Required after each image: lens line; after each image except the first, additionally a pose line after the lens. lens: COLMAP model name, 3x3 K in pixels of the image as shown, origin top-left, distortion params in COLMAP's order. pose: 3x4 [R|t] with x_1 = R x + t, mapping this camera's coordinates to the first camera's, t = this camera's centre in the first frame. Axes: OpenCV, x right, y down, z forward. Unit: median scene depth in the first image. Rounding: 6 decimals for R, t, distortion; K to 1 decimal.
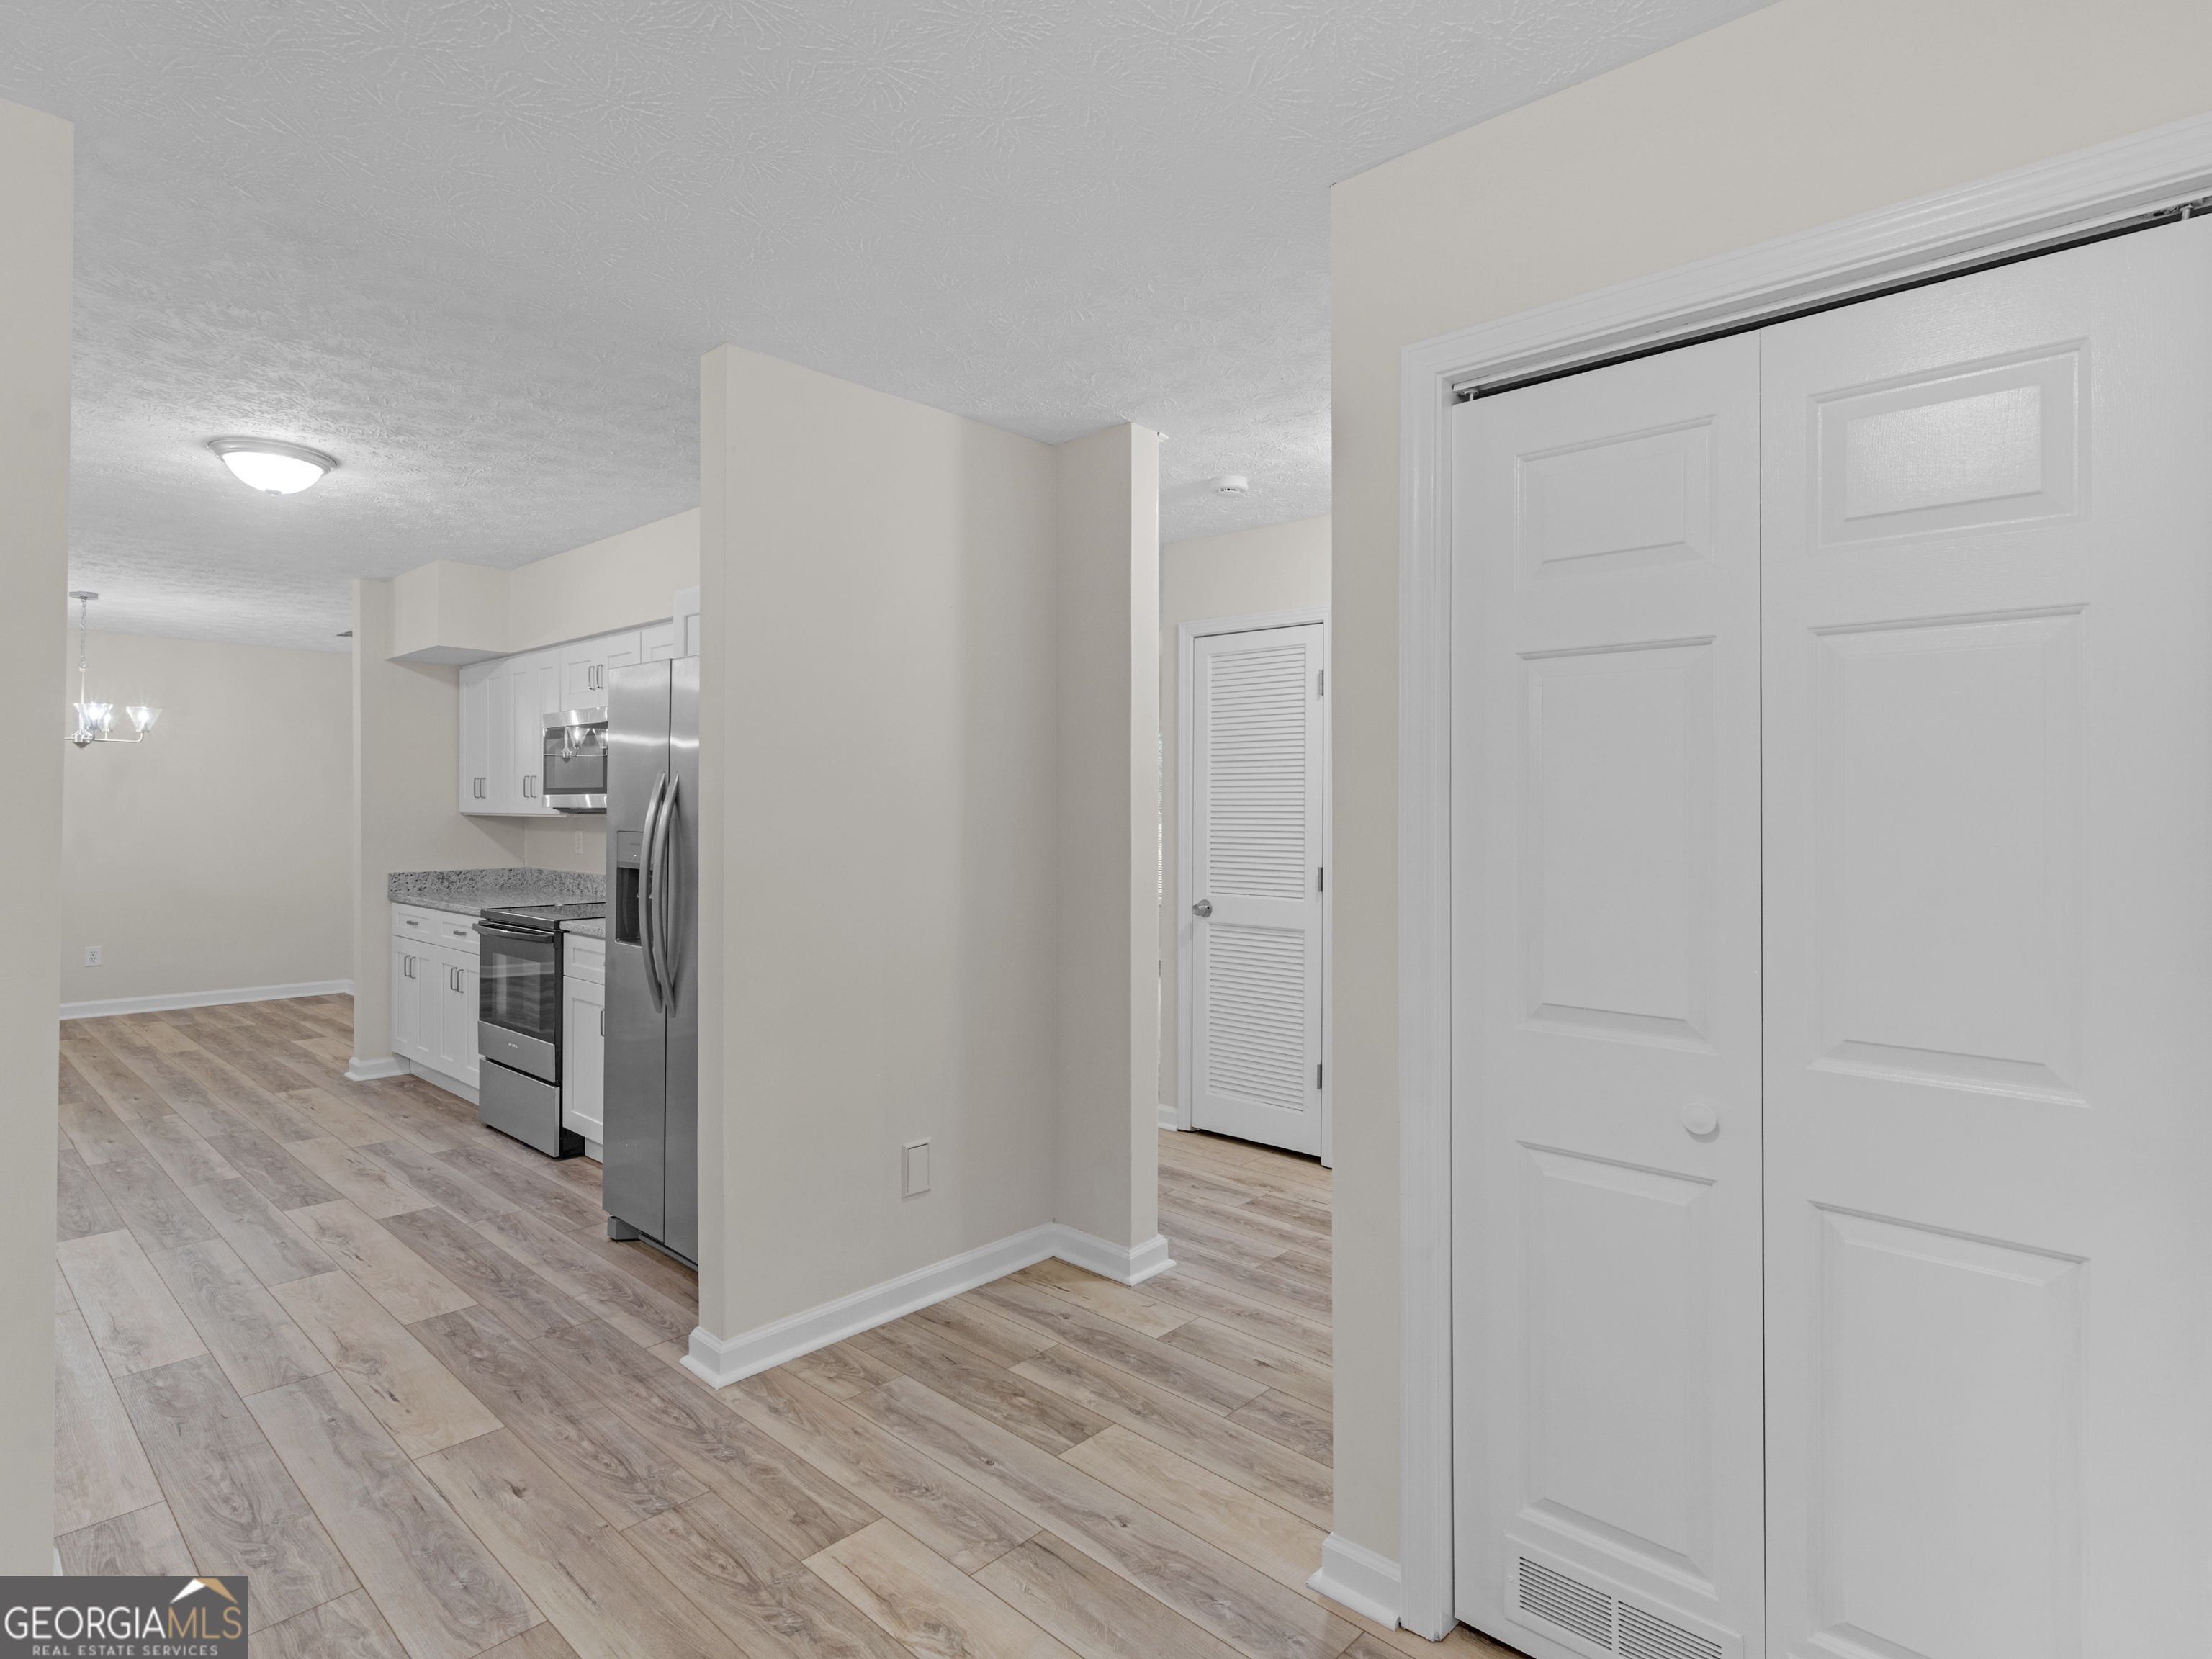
lens RADIAL K [[1150.5, 0, 1152.4], [0, 1150.5, 799.9], [0, 0, 1]] dist [0.006102, -0.000428]
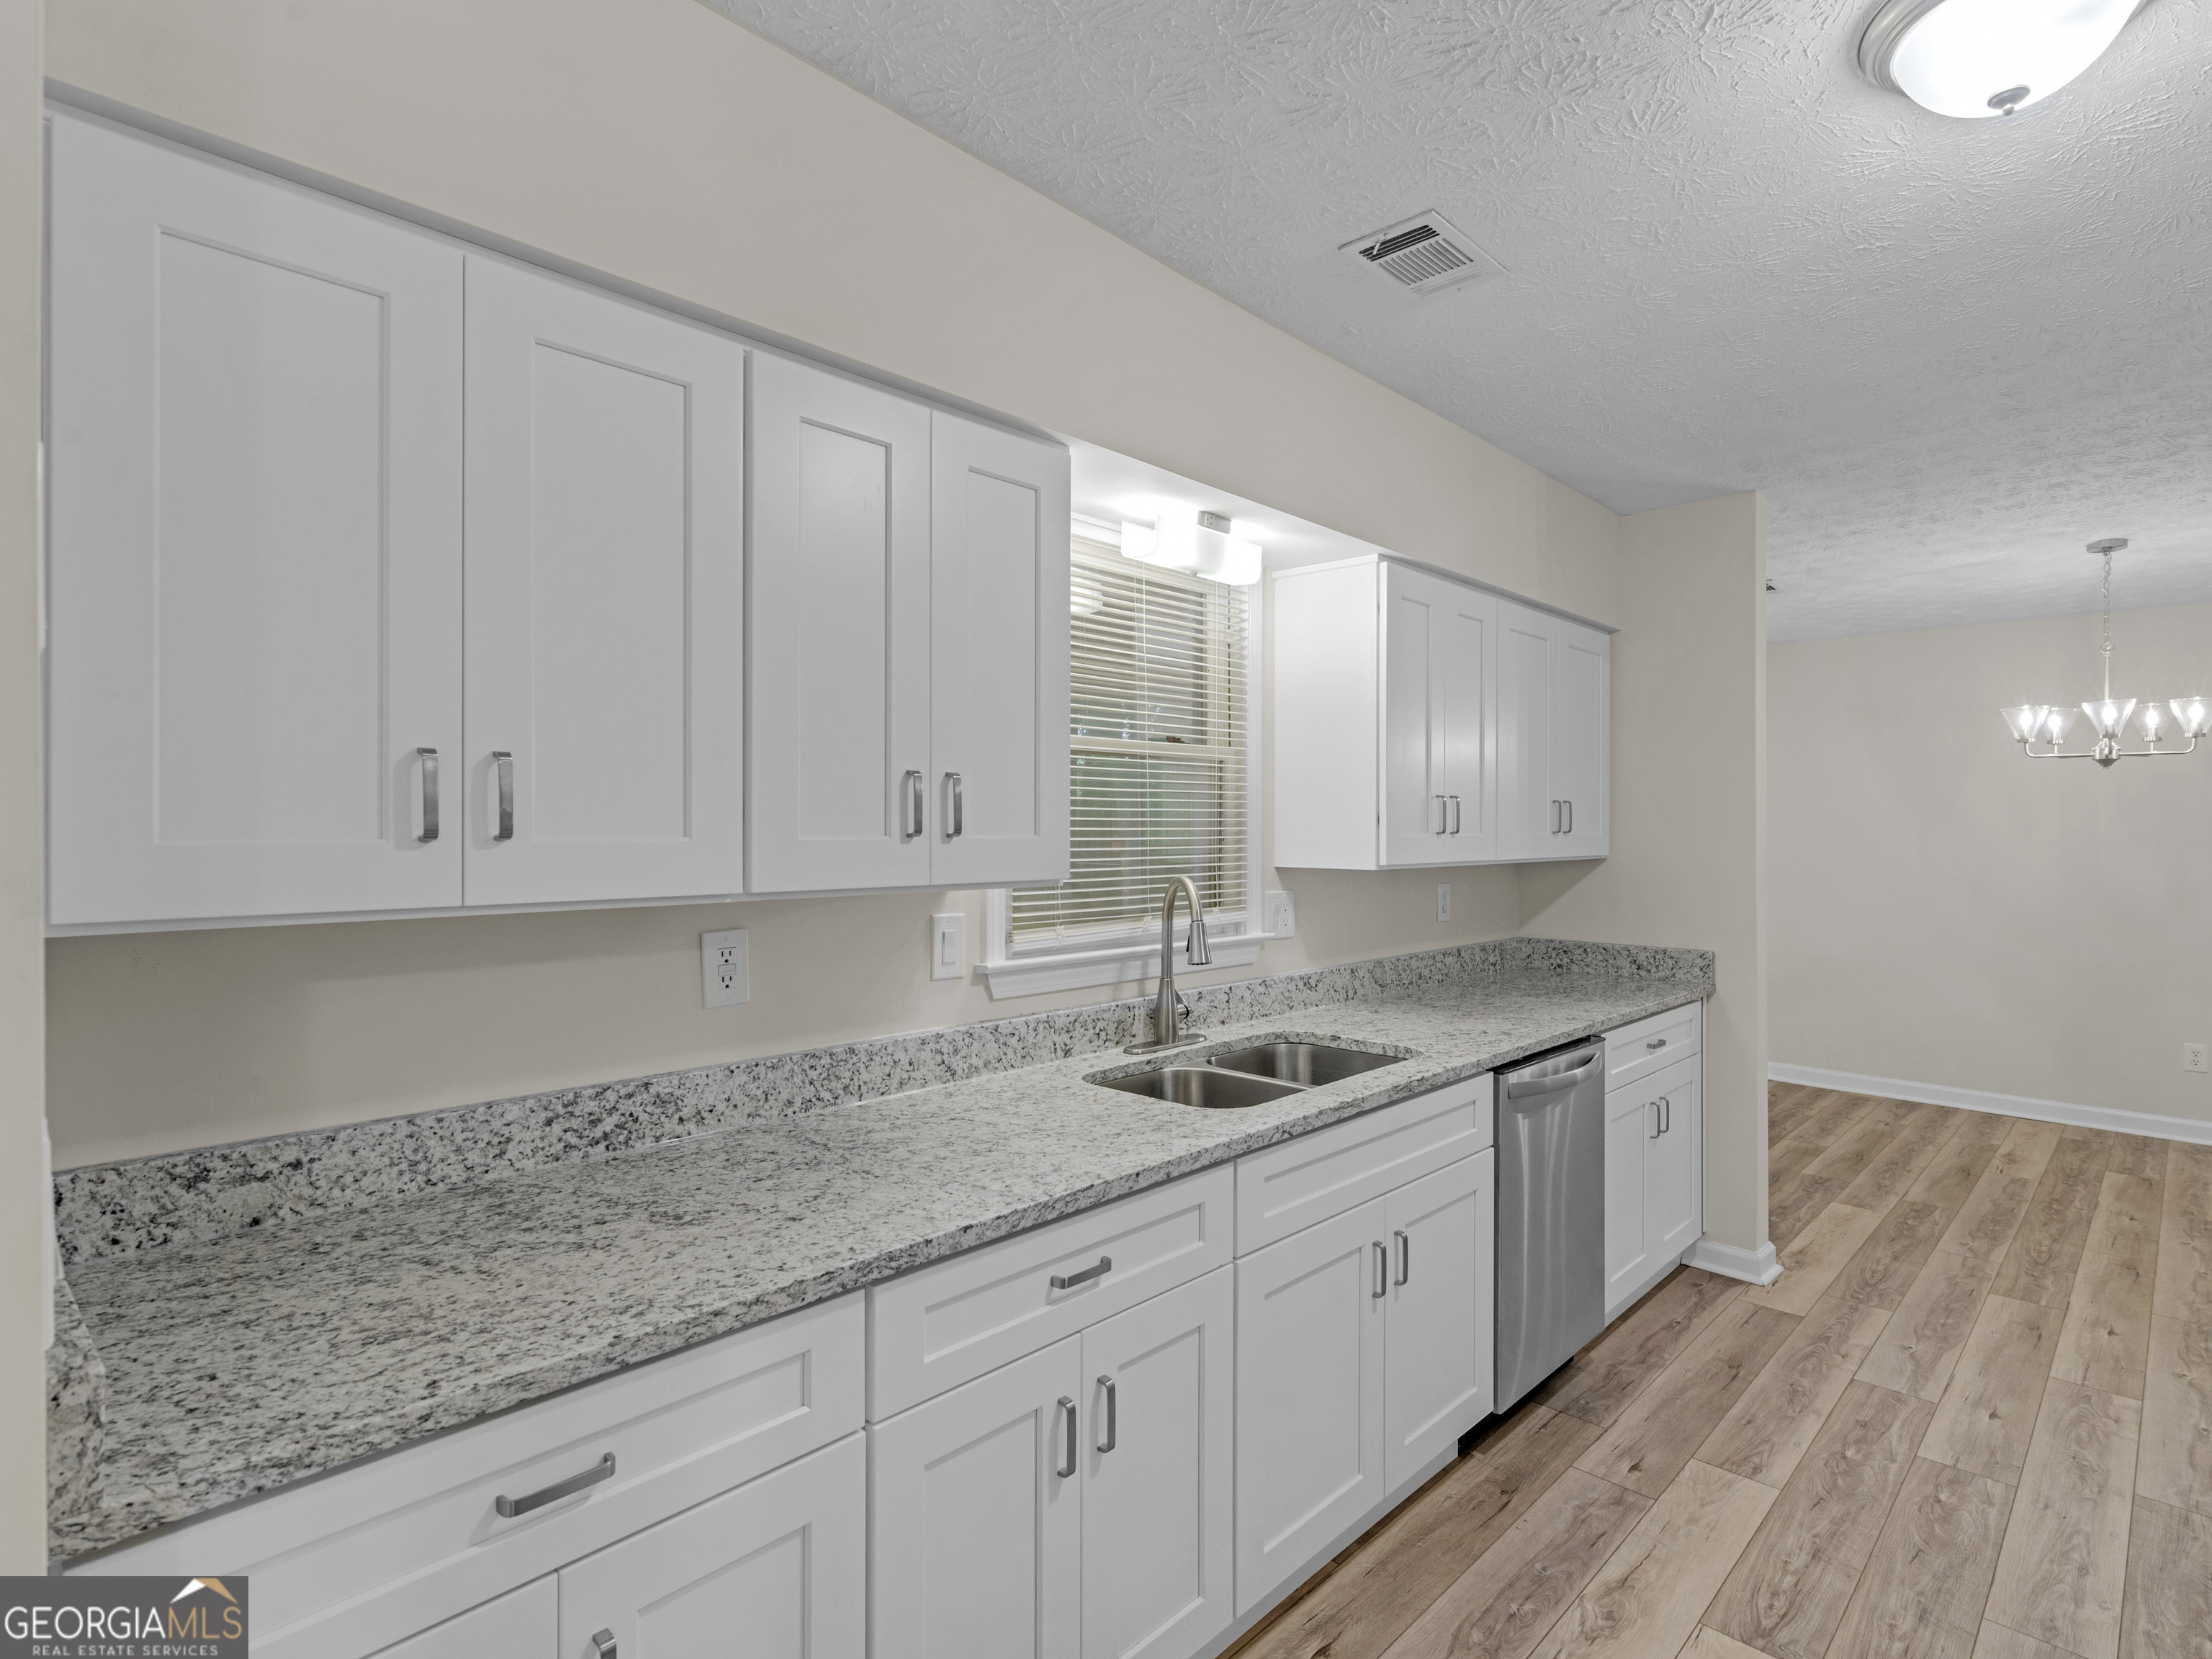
lens RADIAL K [[1145.8, 0, 1103.0], [0, 1145.8, 826.7], [0, 0, 1]] dist [0.001631, 0.000236]
pose [[-0.042957, -0.004347, -0.999067, -0.356938], [0.003887, 0.999982, -0.004519, -0.014119], [0.999069, -0.004078, -0.042940, 0.716107]]
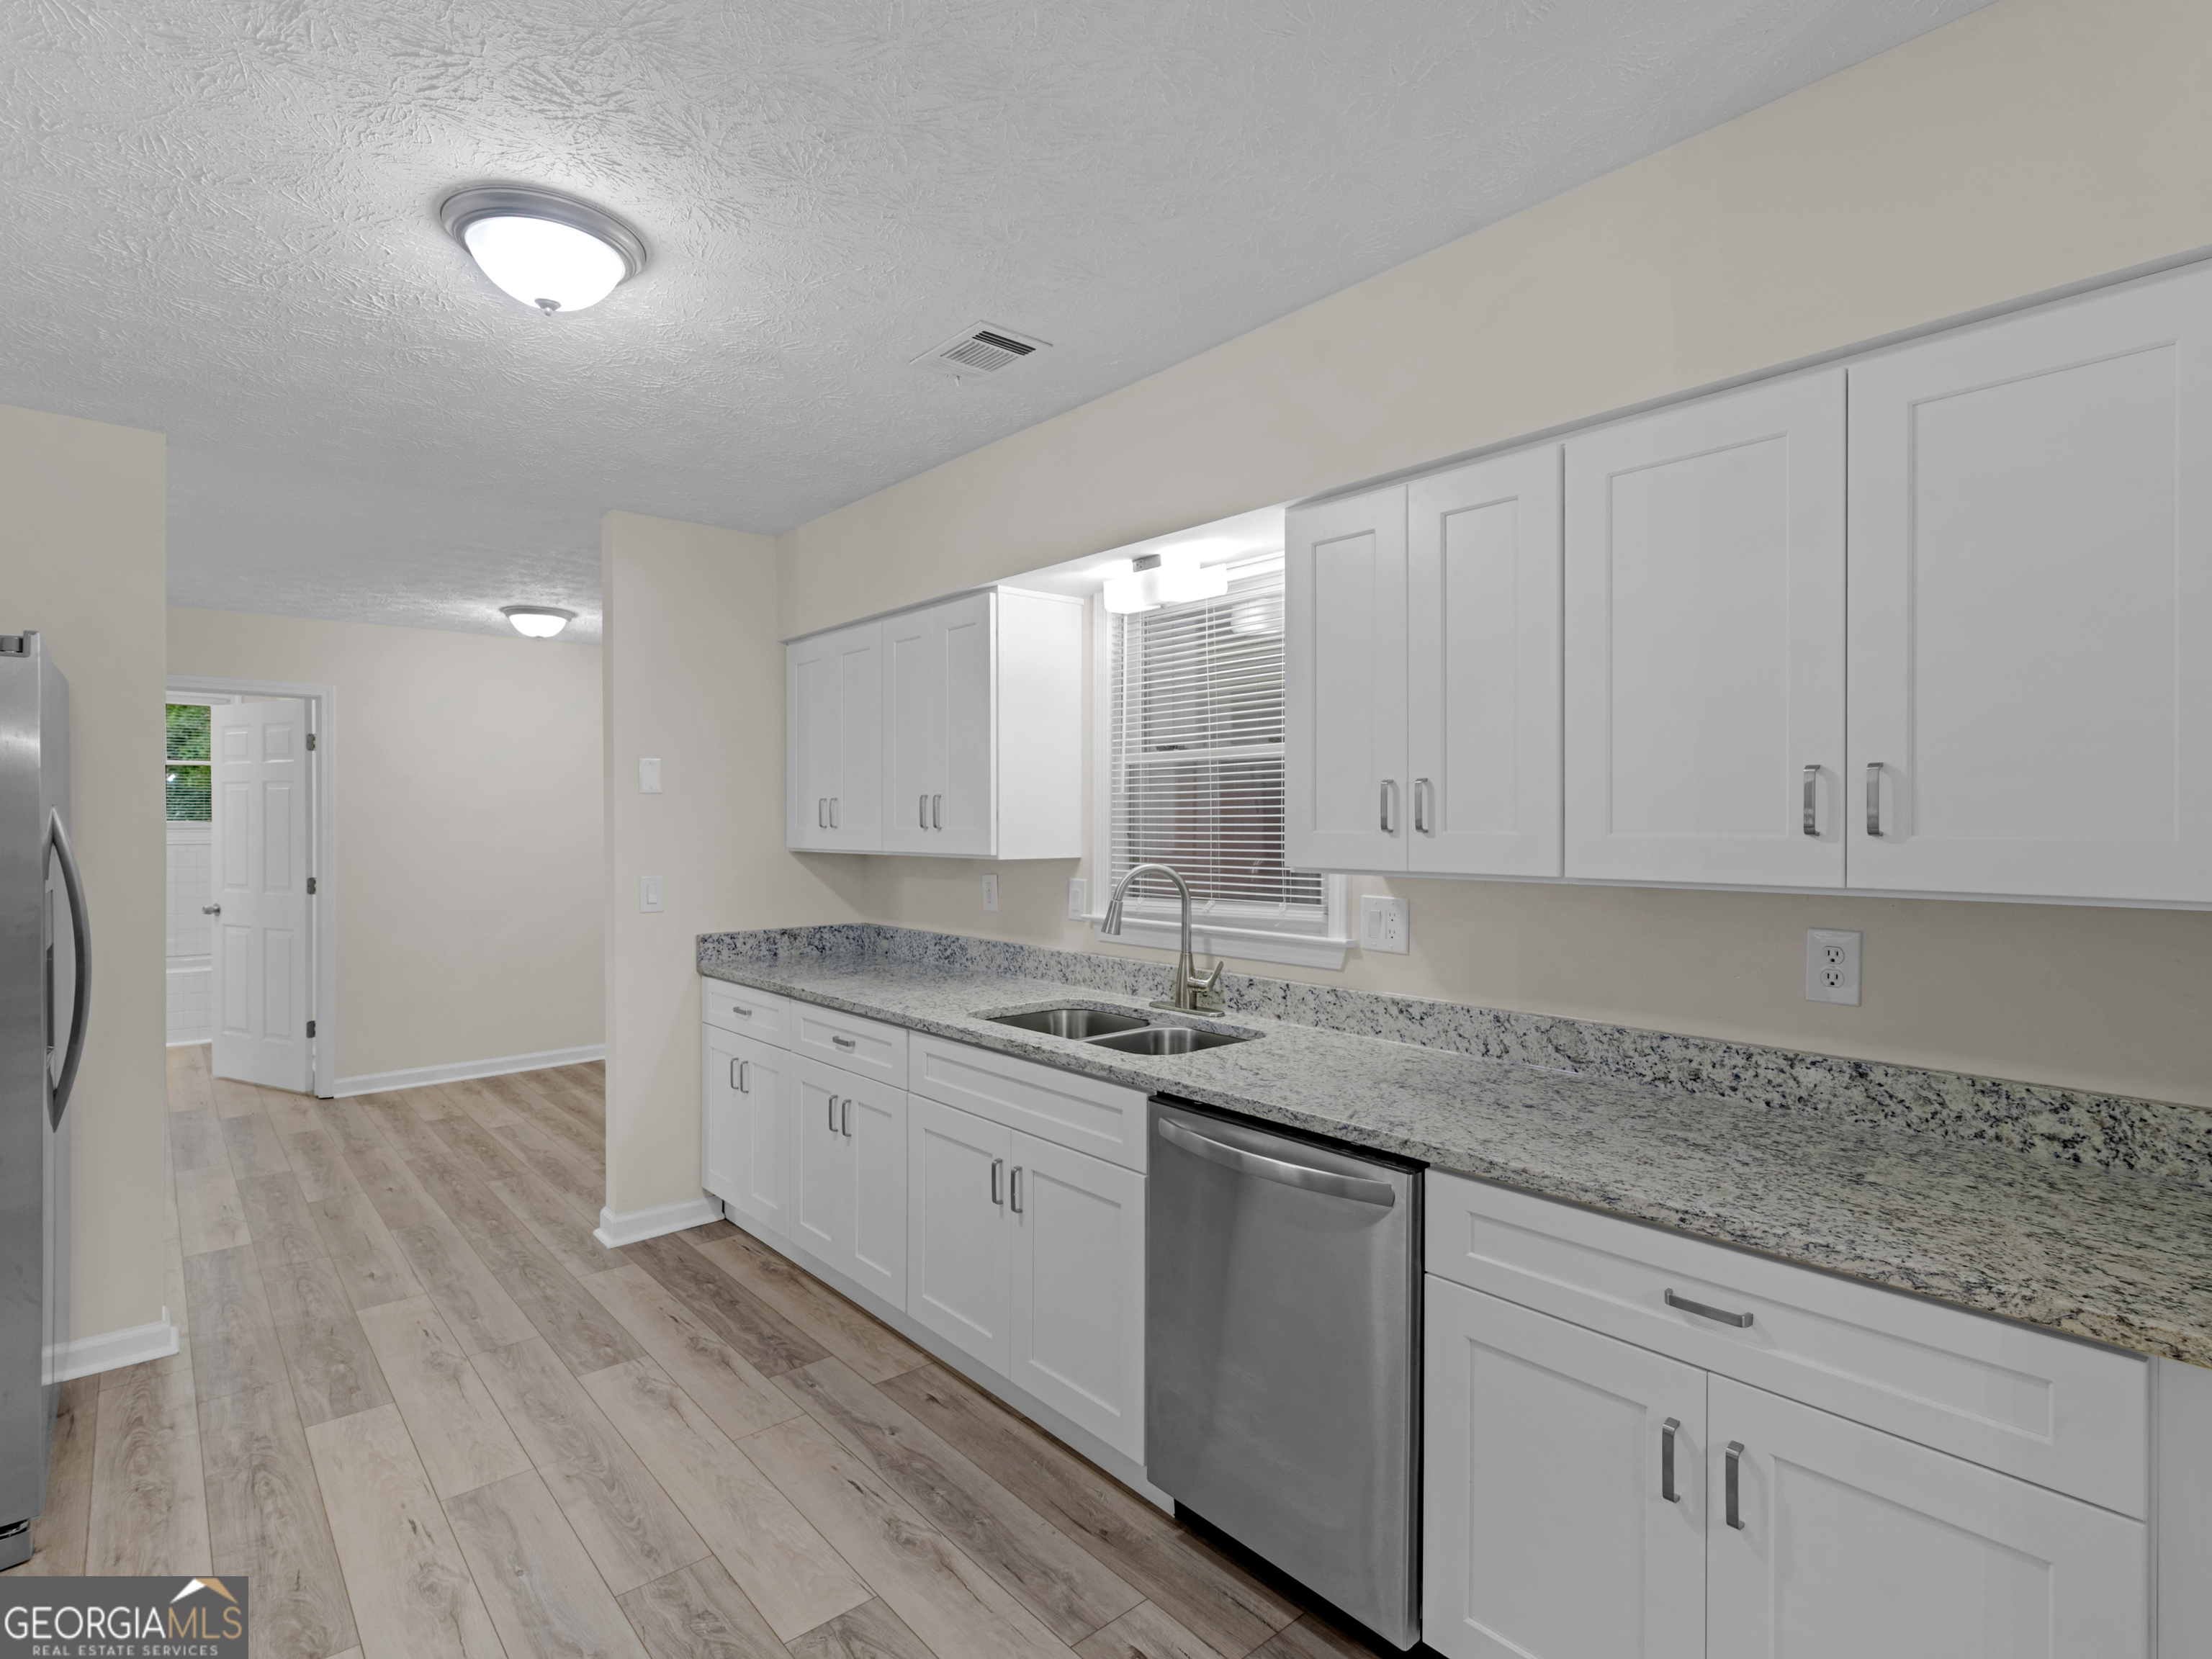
lens RADIAL K [[1118.1, 0, 1133.7], [0, 1118.1, 826.3], [0, 0, 1]] dist [0.001207, -0.000533]
pose [[-0.992302, -0.005140, 0.123737, -1.136190], [-0.005563, 0.999980, -0.003078, -0.011478], [-0.123718, -0.003743, -0.992310, 1.534555]]
